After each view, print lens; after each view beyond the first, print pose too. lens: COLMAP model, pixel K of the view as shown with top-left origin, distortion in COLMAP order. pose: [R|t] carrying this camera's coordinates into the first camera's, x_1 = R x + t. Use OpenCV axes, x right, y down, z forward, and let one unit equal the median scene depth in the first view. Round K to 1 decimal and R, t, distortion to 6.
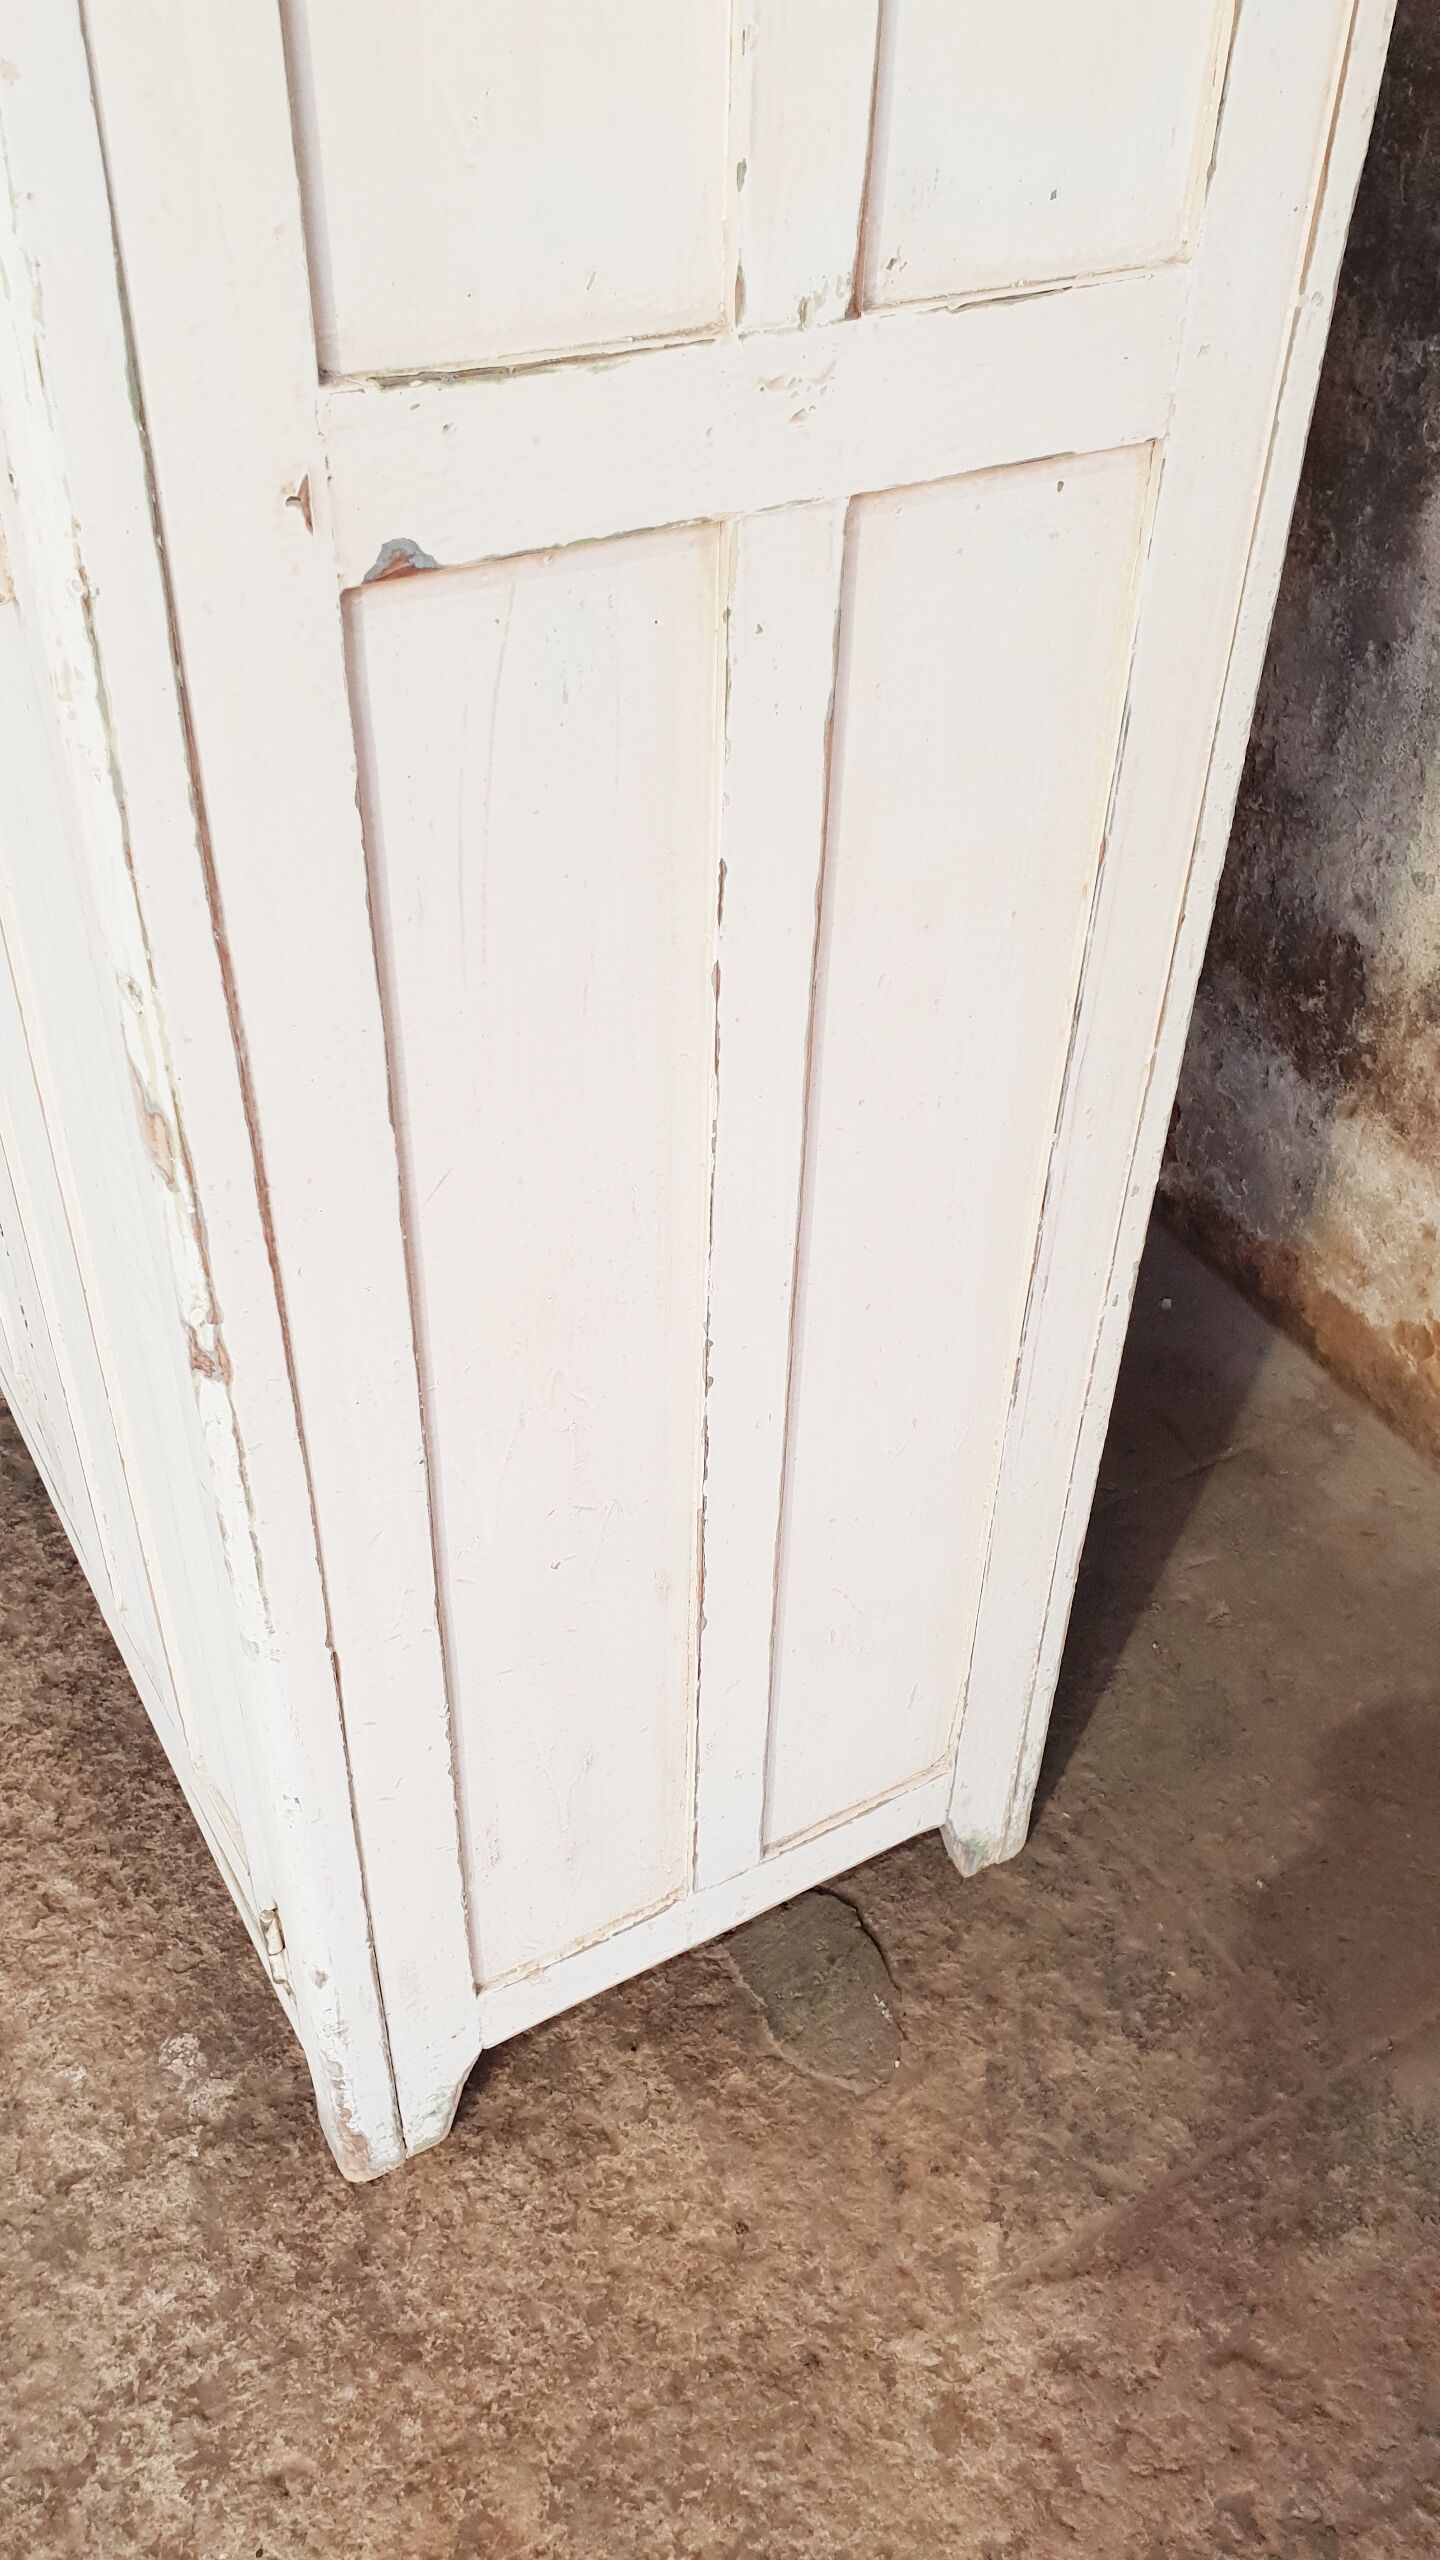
lens RADIAL K [[2016.3, 0, 718.9], [0, 2016.3, 1265.1], [0, 0, 1]] dist [-0.010477, 0.043516]
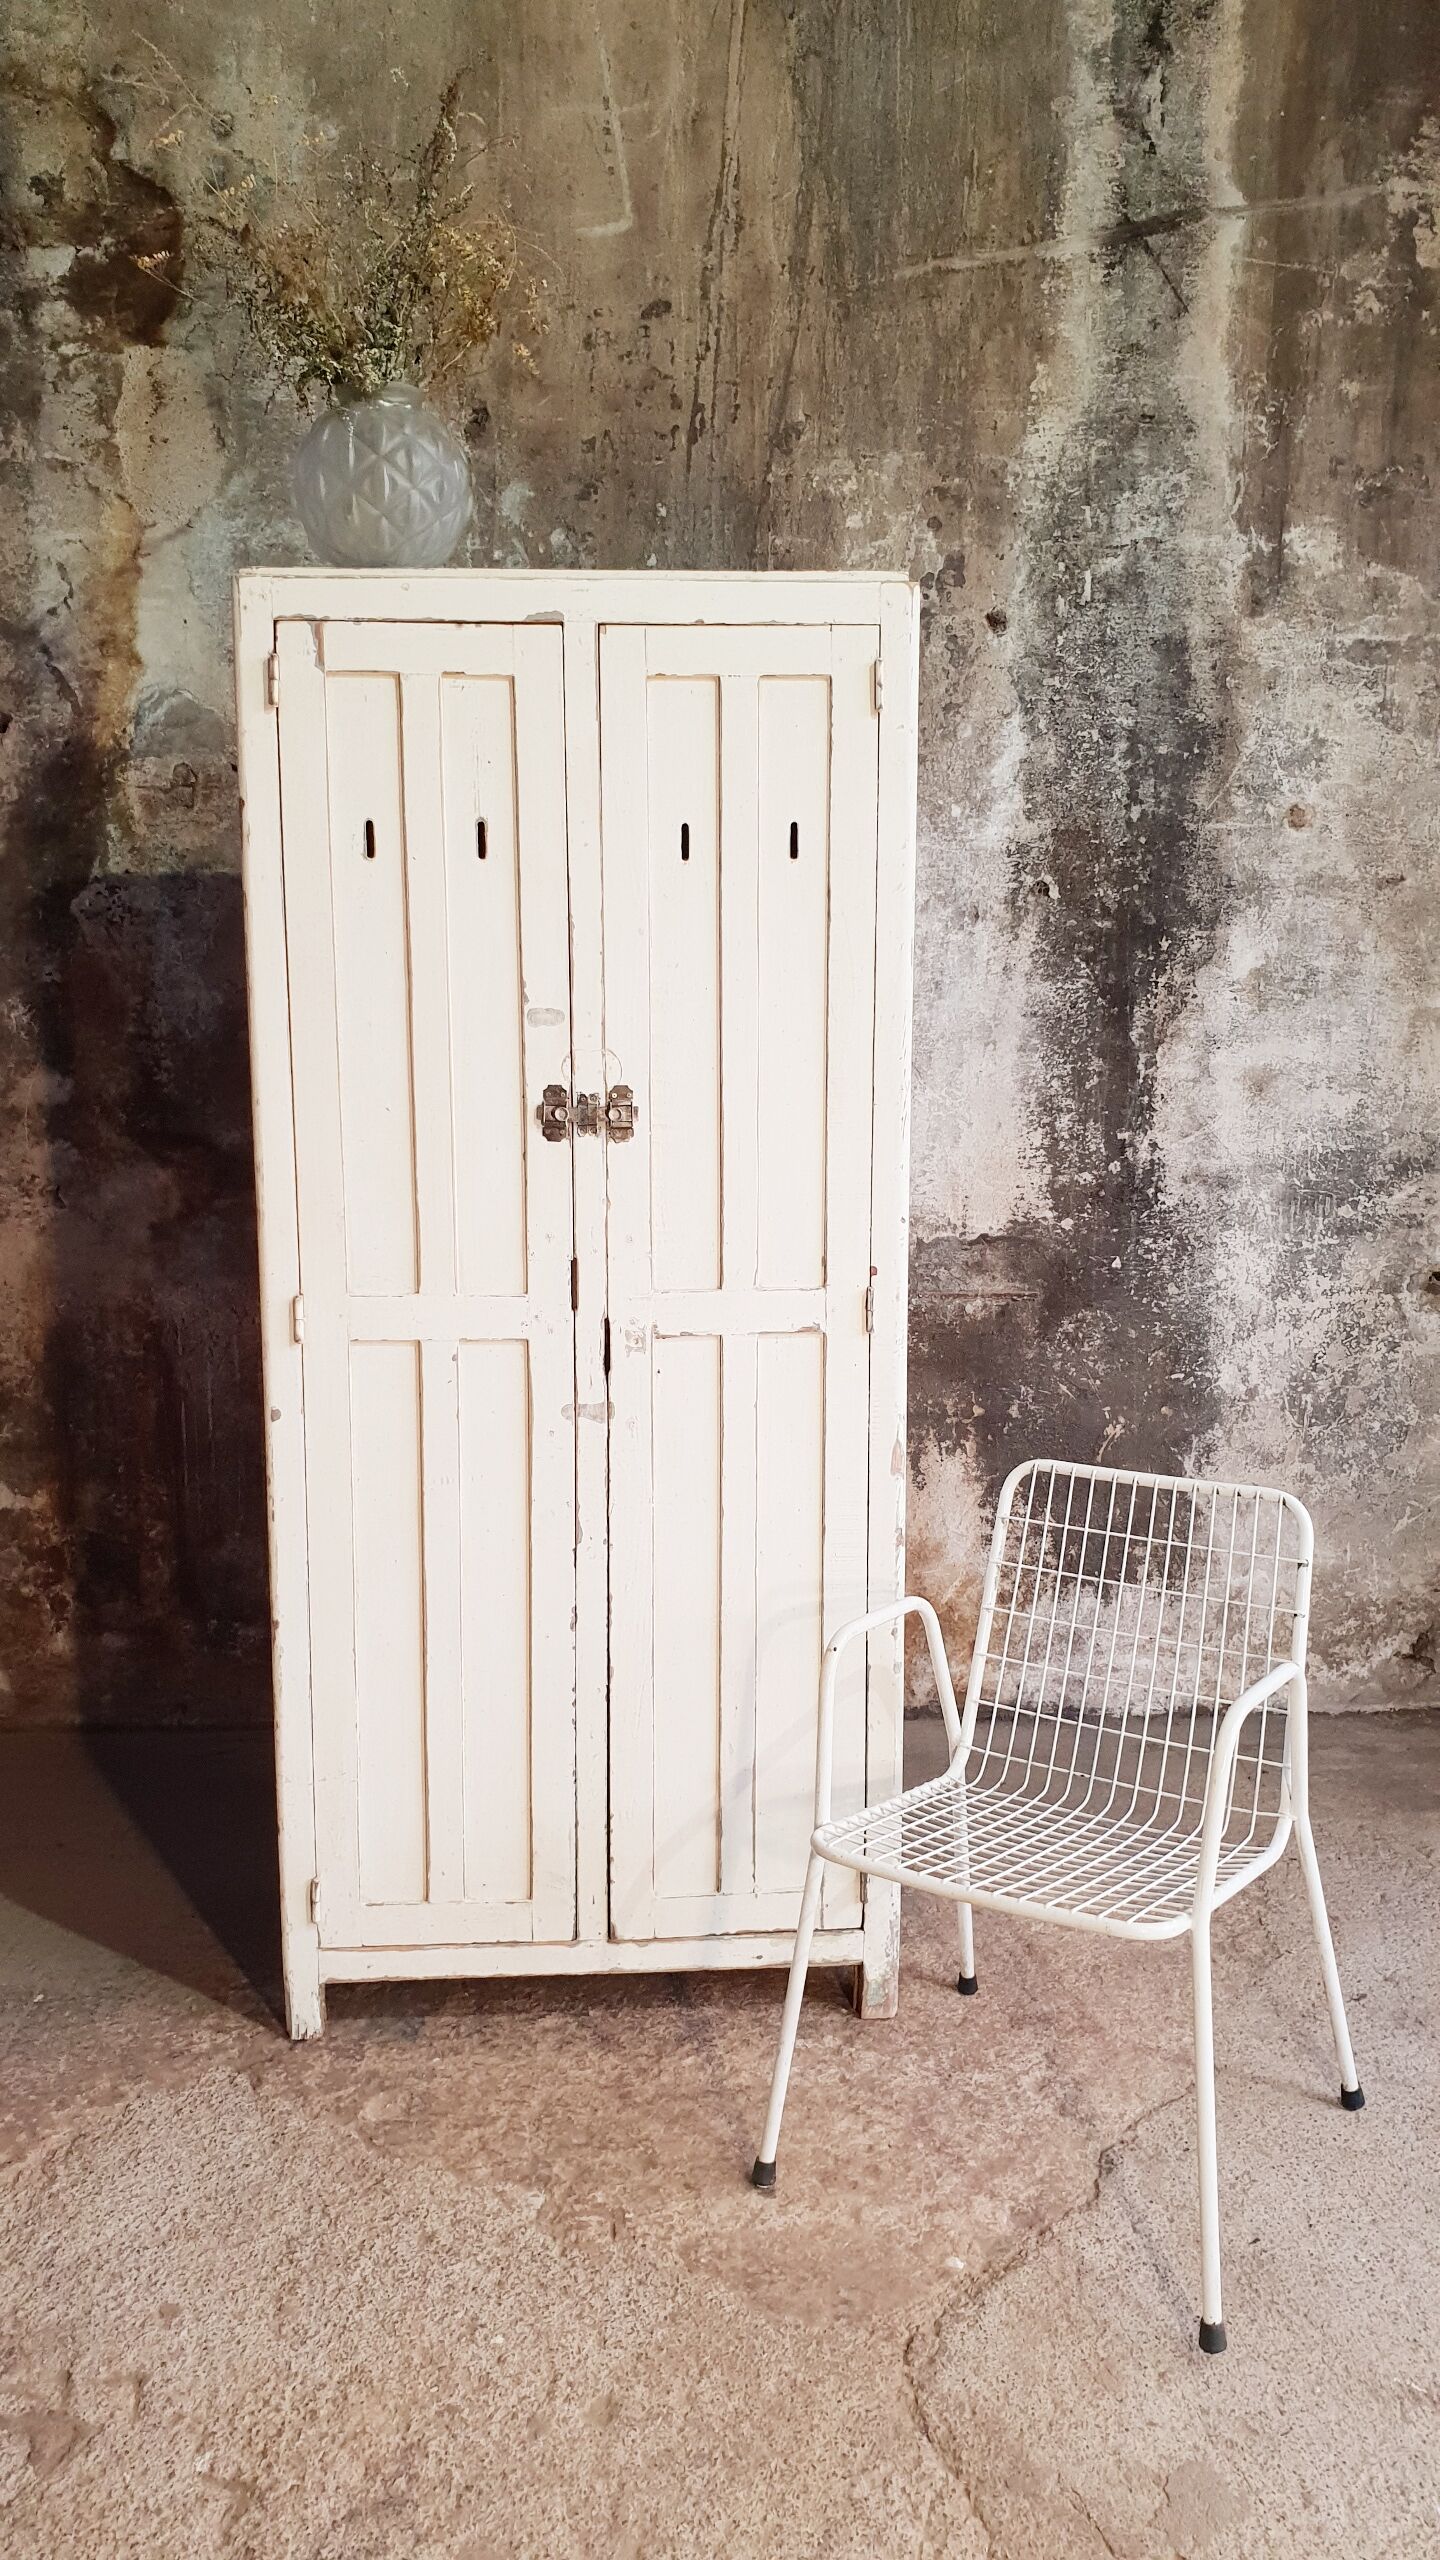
lens RADIAL K [[2016.3, 0, 748.6], [0, 2016.3, 1262.7], [0, 0, 1]] dist [-0.010477, 0.043516]
pose [[0.449193, -0.163580, 0.878332, -2.125320], [0.579086, 0.801941, -0.146801, 0.009216], [-0.680356, 0.574572, 0.454953, -0.419994]]
